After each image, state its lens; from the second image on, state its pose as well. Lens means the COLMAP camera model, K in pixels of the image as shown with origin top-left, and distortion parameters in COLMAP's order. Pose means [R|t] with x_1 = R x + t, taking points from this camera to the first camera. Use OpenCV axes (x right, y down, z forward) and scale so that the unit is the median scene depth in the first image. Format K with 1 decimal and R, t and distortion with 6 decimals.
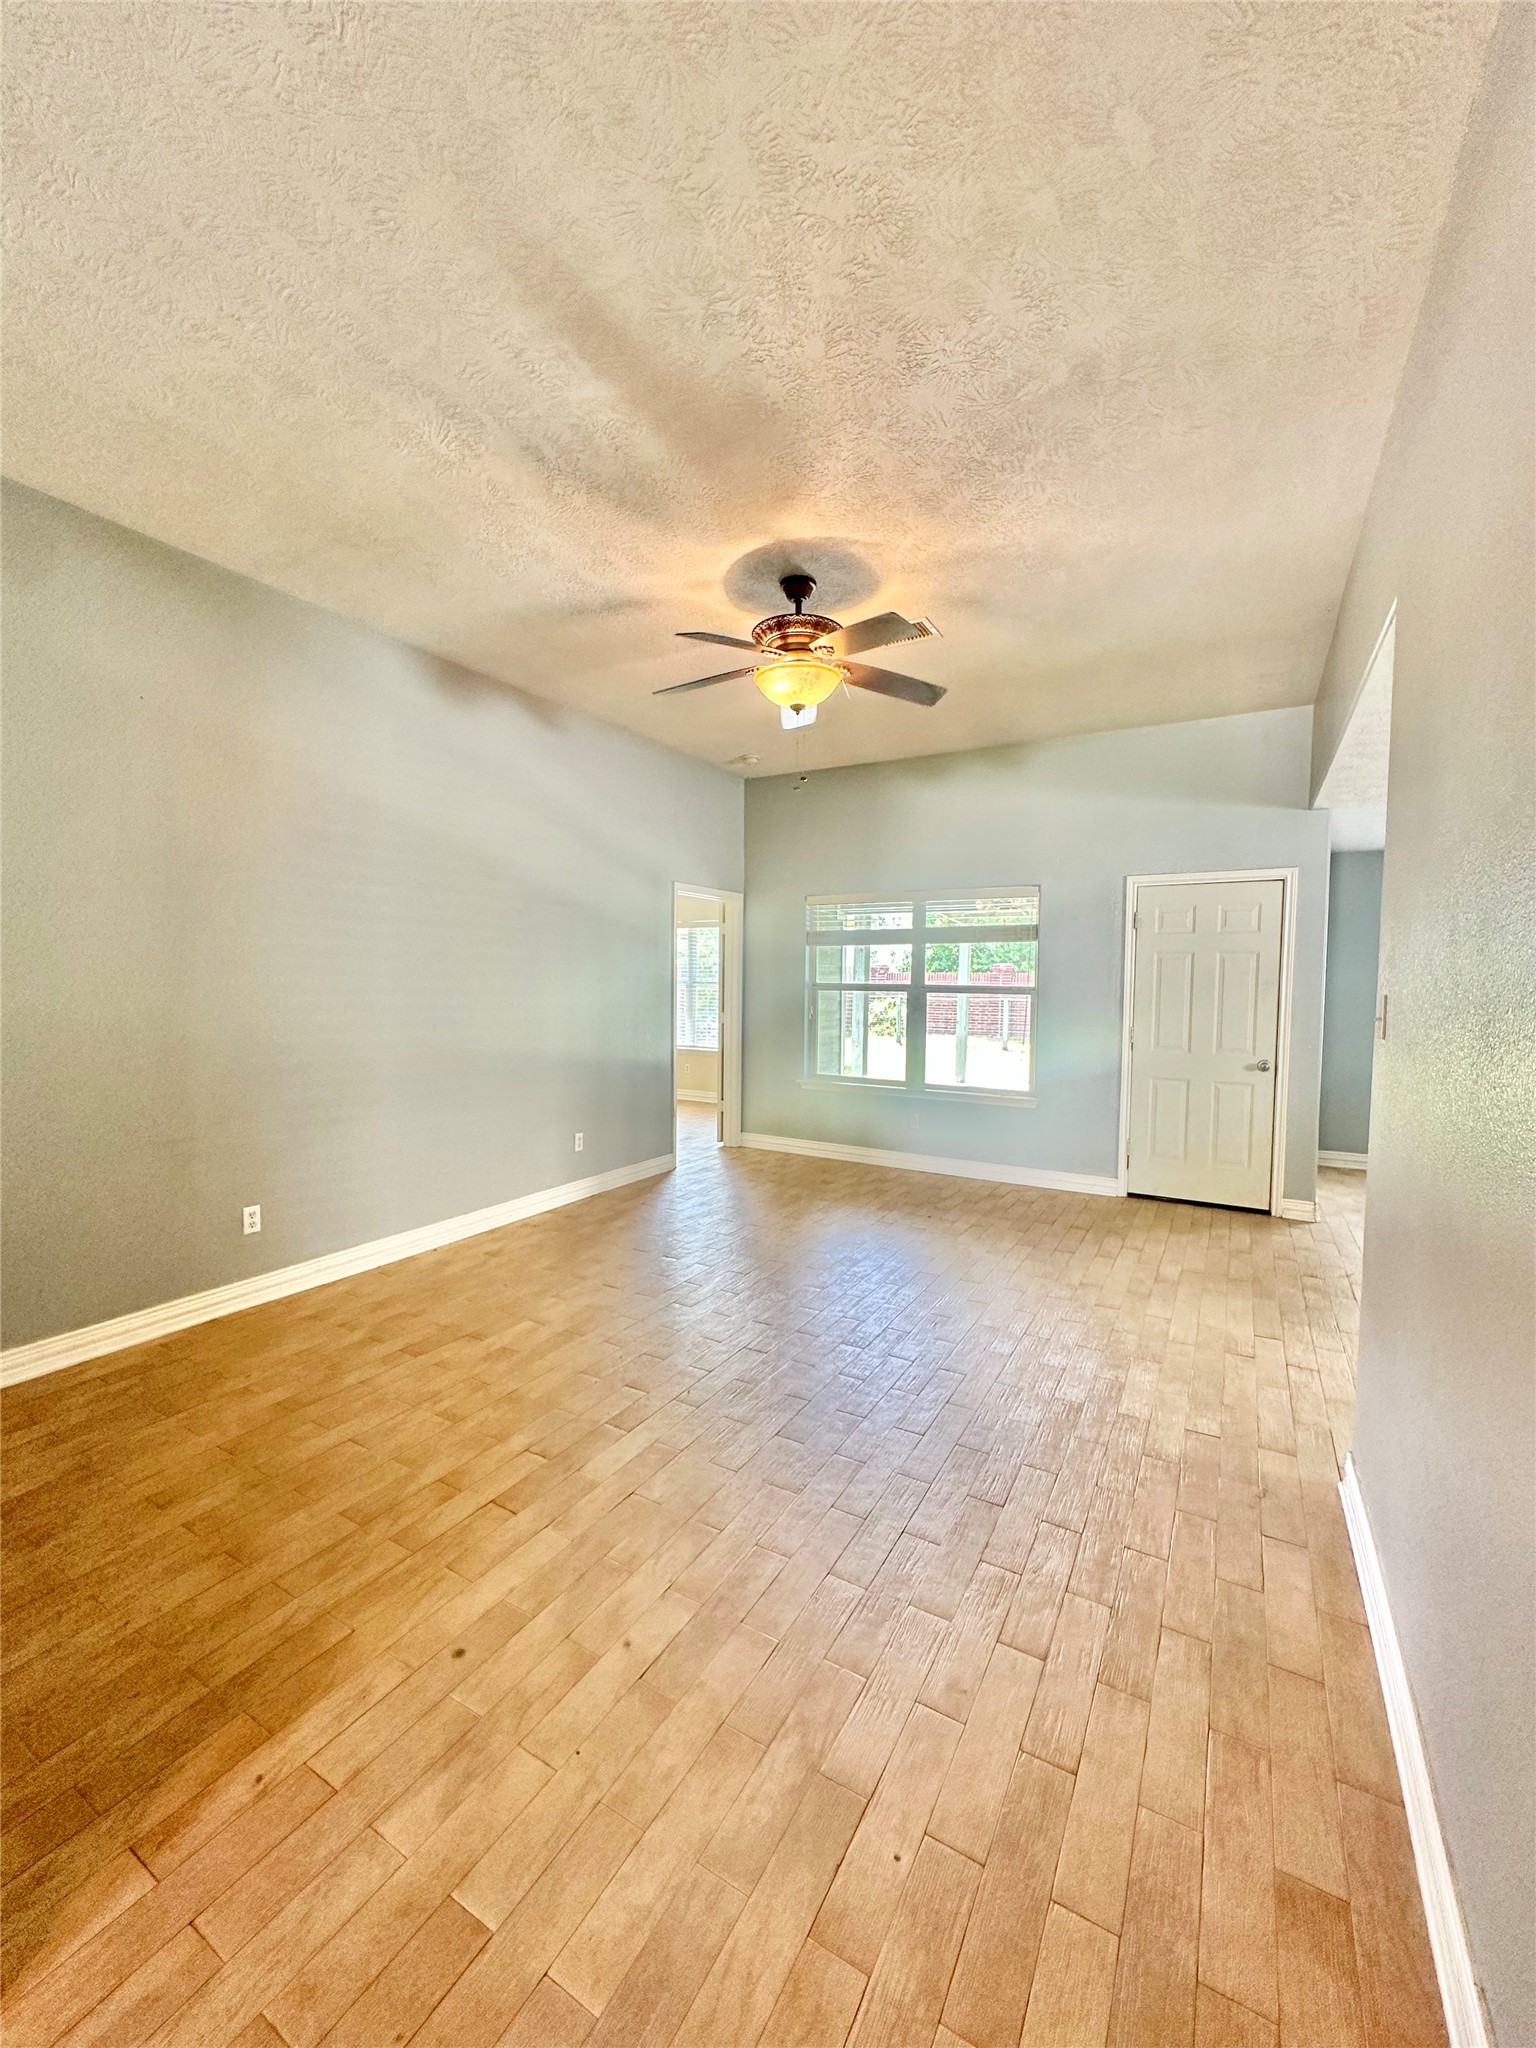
lens RADIAL K [[817.5, 0, 769.9], [0, 817.5, 1022.2], [0, 0, 1]] dist [-0.002992, -0.000188]
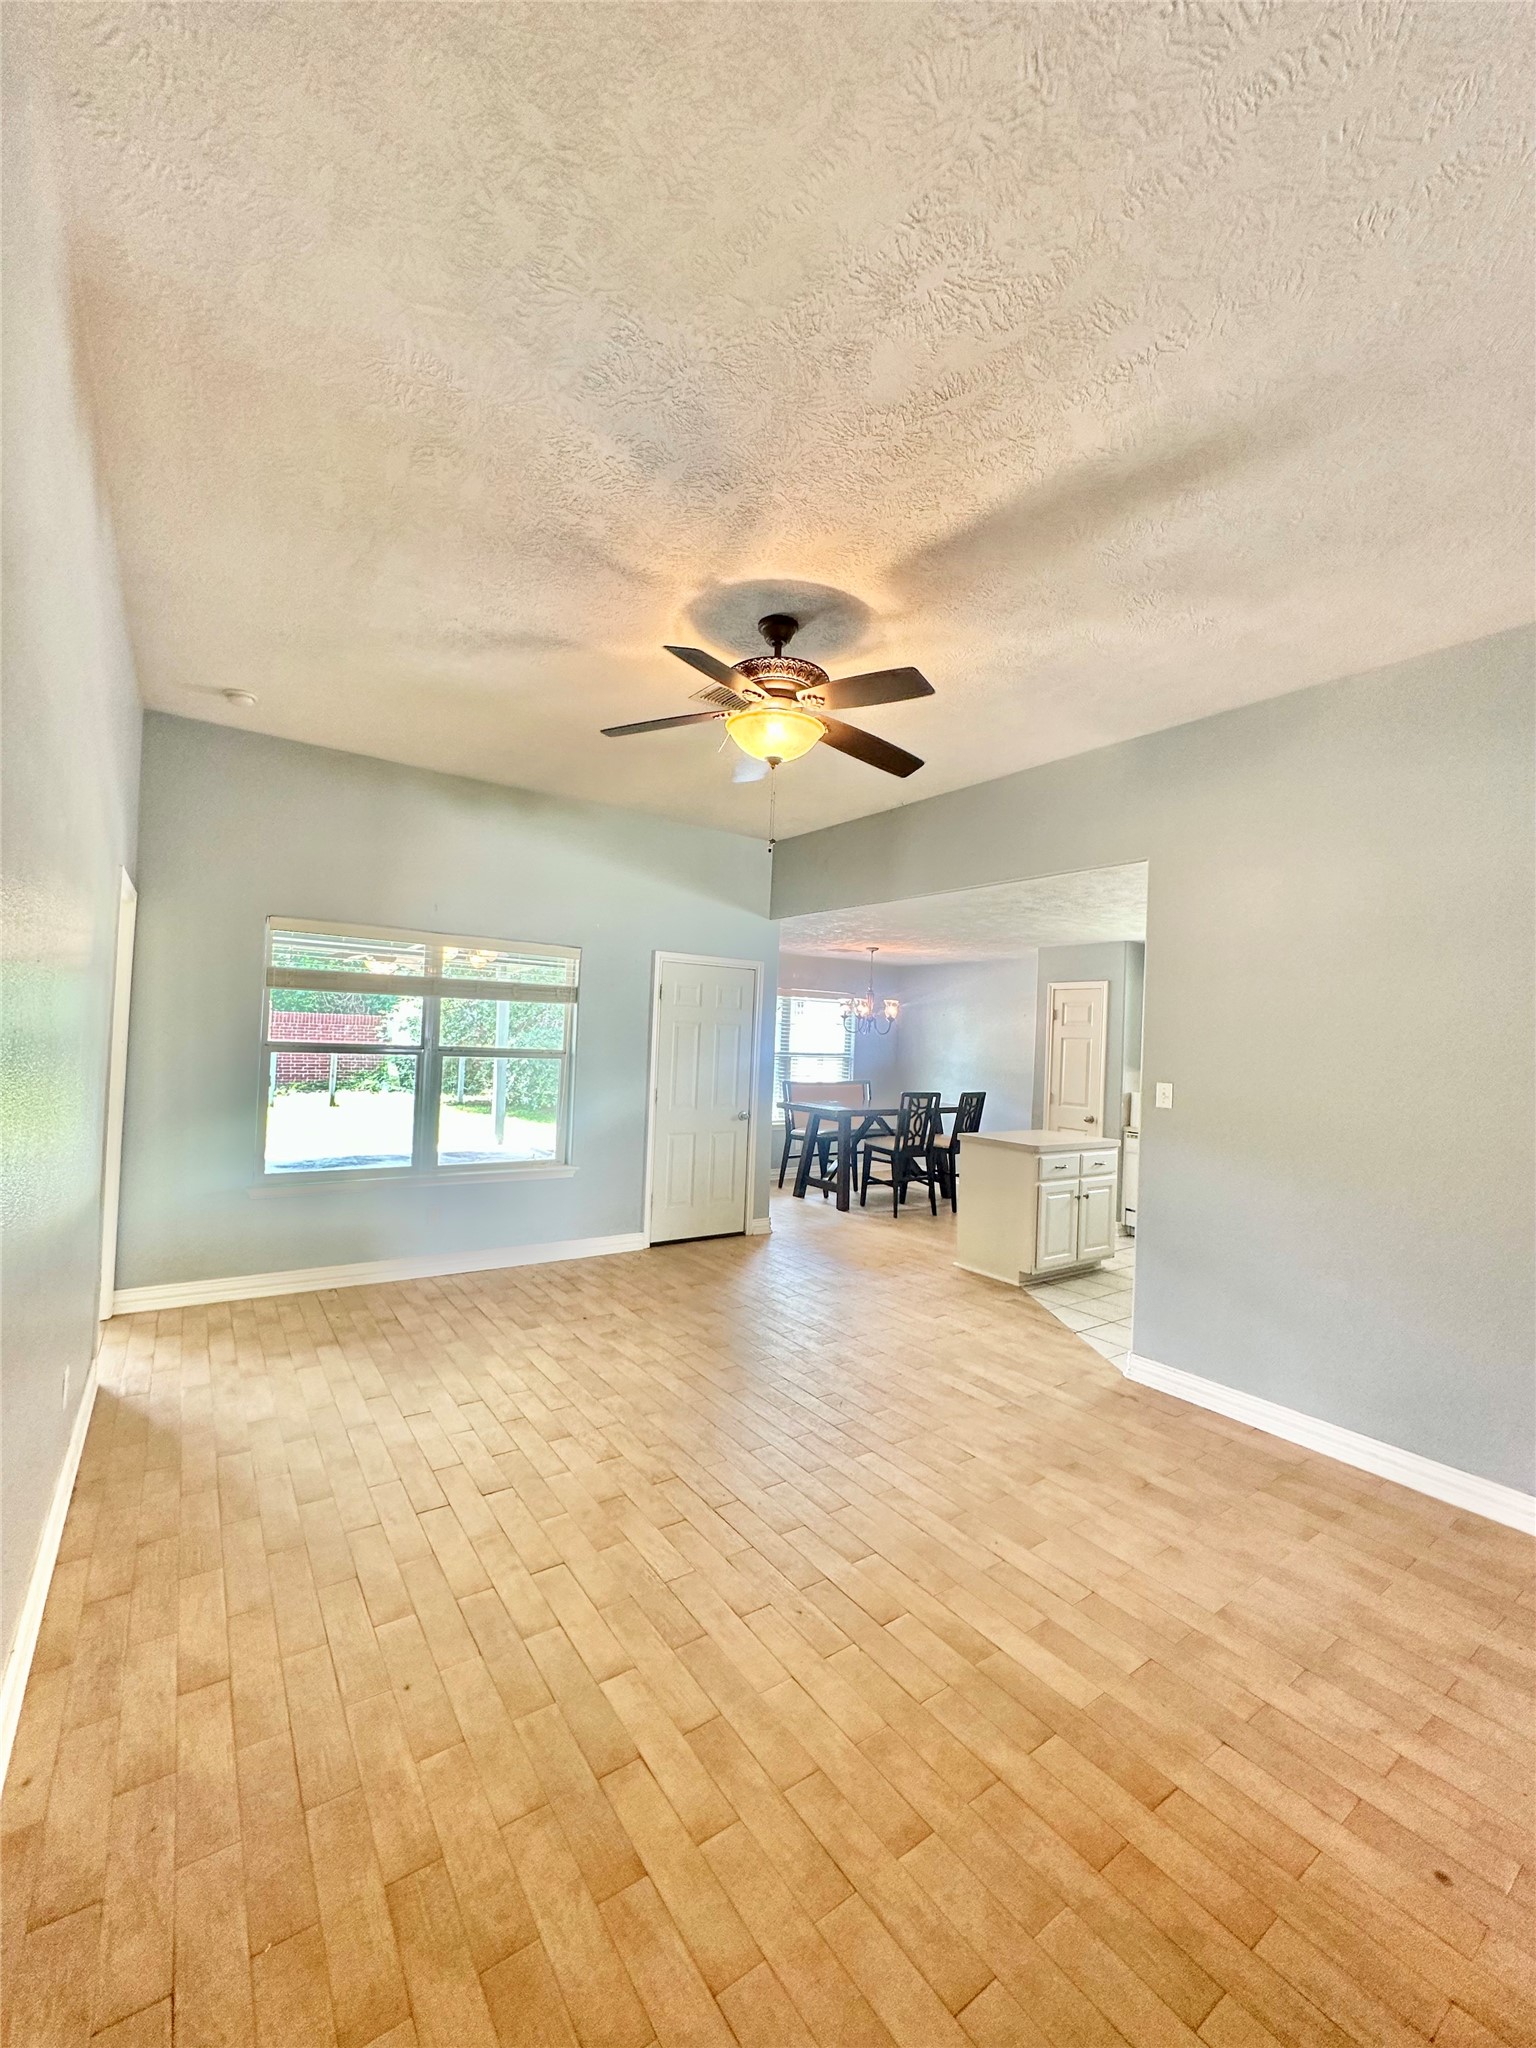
lens RADIAL K [[817.5, 0, 769.9], [0, 817.5, 1022.2], [0, 0, 1]] dist [-0.002992, -0.000188]
pose [[0.417016, 0.024317, 0.908574, -0.534918], [0.011603, 0.999418, -0.032074, -0.050823], [-0.908825, 0.023917, 0.416492, 0.448695]]
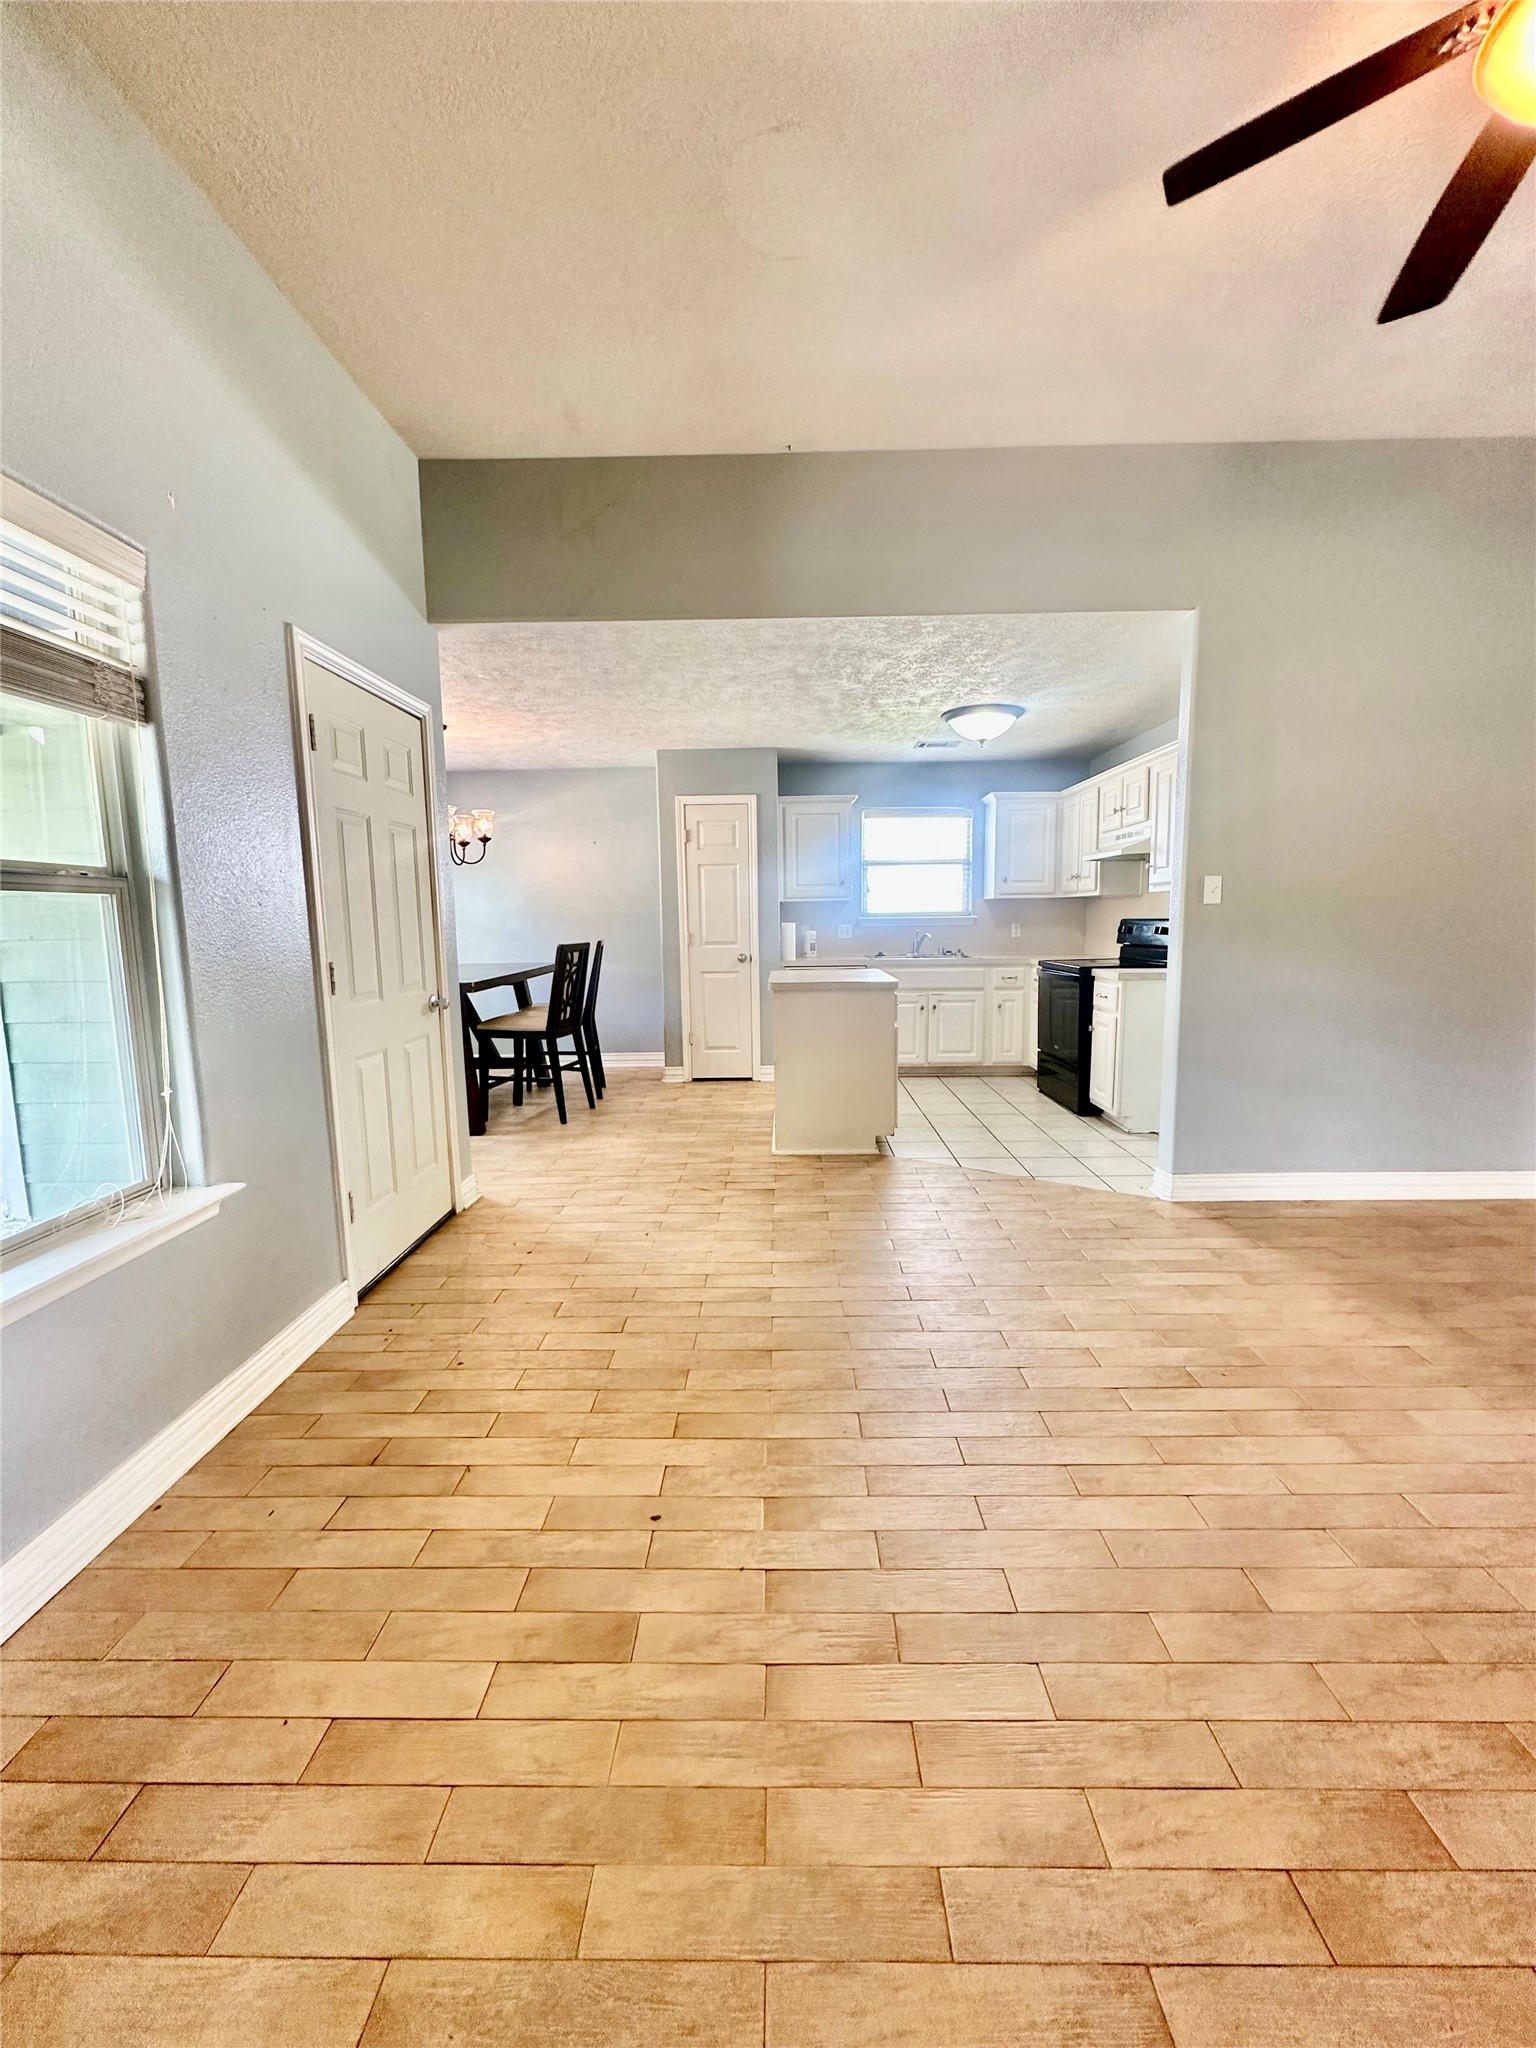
lens RADIAL K [[817.5, 0, 769.9], [0, 817.5, 1022.2], [0, 0, 1]] dist [-0.002992, -0.000188]
pose [[-0.484610, -0.116206, 0.866977, -0.107646], [0.055535, 0.985050, 0.163074, -0.025199], [-0.872966, 0.127175, -0.470912, 1.105496]]
